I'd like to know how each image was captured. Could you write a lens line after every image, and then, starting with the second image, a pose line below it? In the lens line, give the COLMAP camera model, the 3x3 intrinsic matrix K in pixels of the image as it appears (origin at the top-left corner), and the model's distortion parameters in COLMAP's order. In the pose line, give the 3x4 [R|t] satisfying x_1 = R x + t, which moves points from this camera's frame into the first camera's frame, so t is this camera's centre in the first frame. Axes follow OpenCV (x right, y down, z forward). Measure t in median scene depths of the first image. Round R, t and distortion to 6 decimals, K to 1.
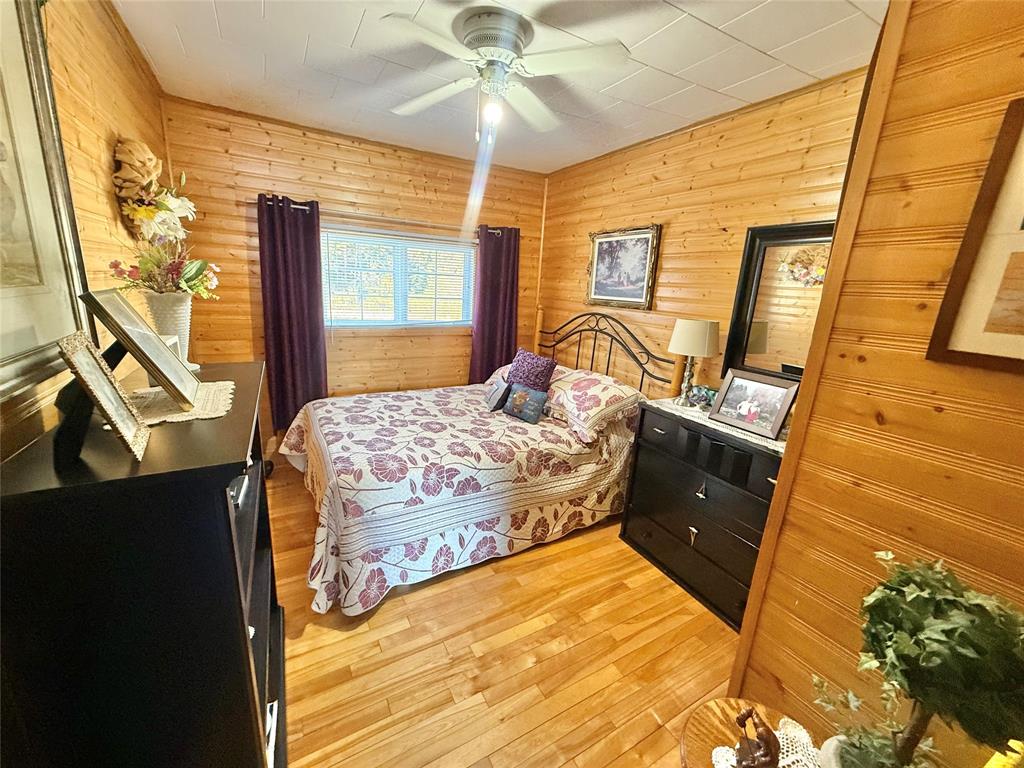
lens RADIAL K [[406.9, 0, 508.5], [0, 406.9, 383.2], [0, 0, 1]] dist [0.000231, 0.000018]
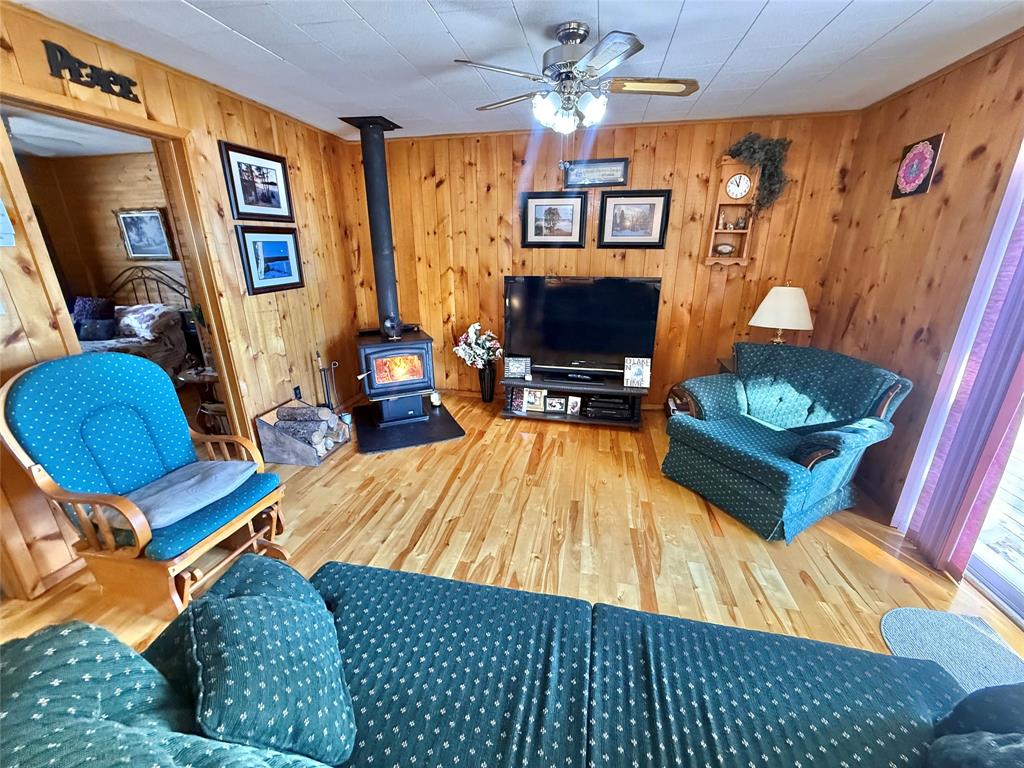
lens RADIAL K [[406.9, 0, 509.2], [0, 406.9, 383.6], [0, 0, 1]] dist [0.000231, 0.000018]
pose [[0.662559, -0.291623, 0.689907, -0.050746], [0.218777, 0.956273, 0.194111, 0.314896], [-0.716346, 0.022326, 0.697388, -1.284202]]
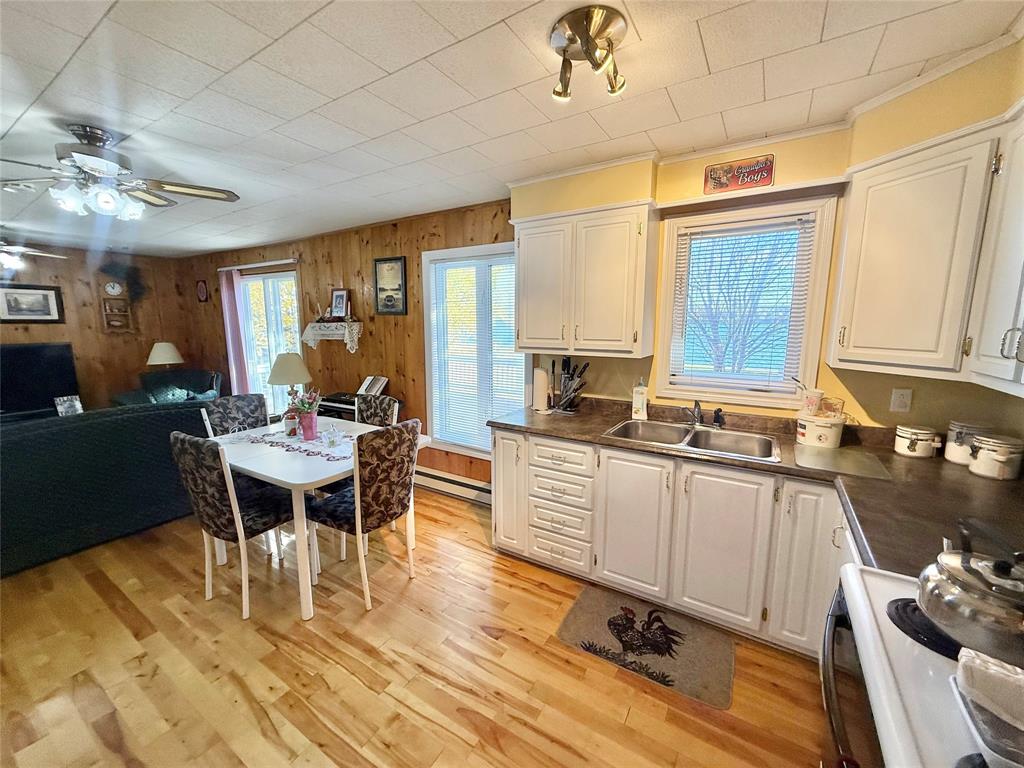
lens RADIAL K [[406.9, 0, 509.0], [0, 406.9, 383.4], [0, 0, 1]] dist [0.000231, 0.000018]
pose [[-0.465911, -0.198427, 0.862296, -1.546610], [0.183993, 0.931503, 0.313766, 0.308477], [-0.865490, 0.304844, -0.397488, -1.754590]]
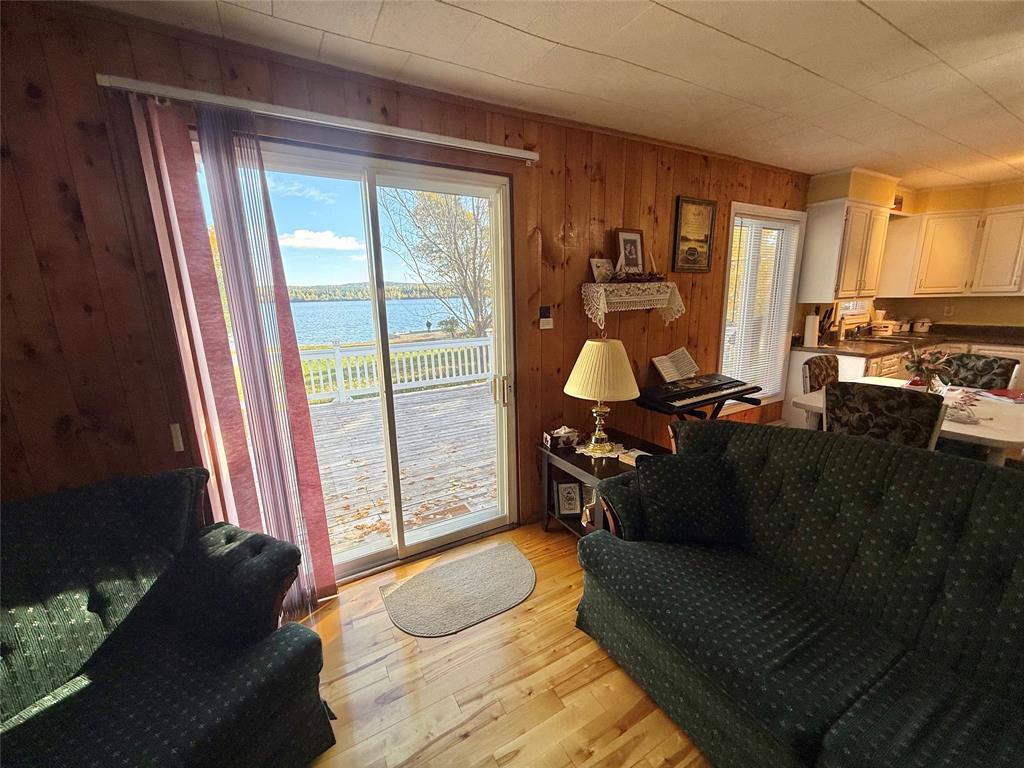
lens RADIAL K [[406.9, 0, 515.4], [0, 406.9, 383.3], [0, 0, 1]] dist [0.000231, 0.000018]
pose [[-0.999308, -0.036612, -0.006543, 0.601883], [-0.035767, 0.897825, 0.438897, 0.246967], [-0.010194, 0.438827, -0.898514, -0.789404]]
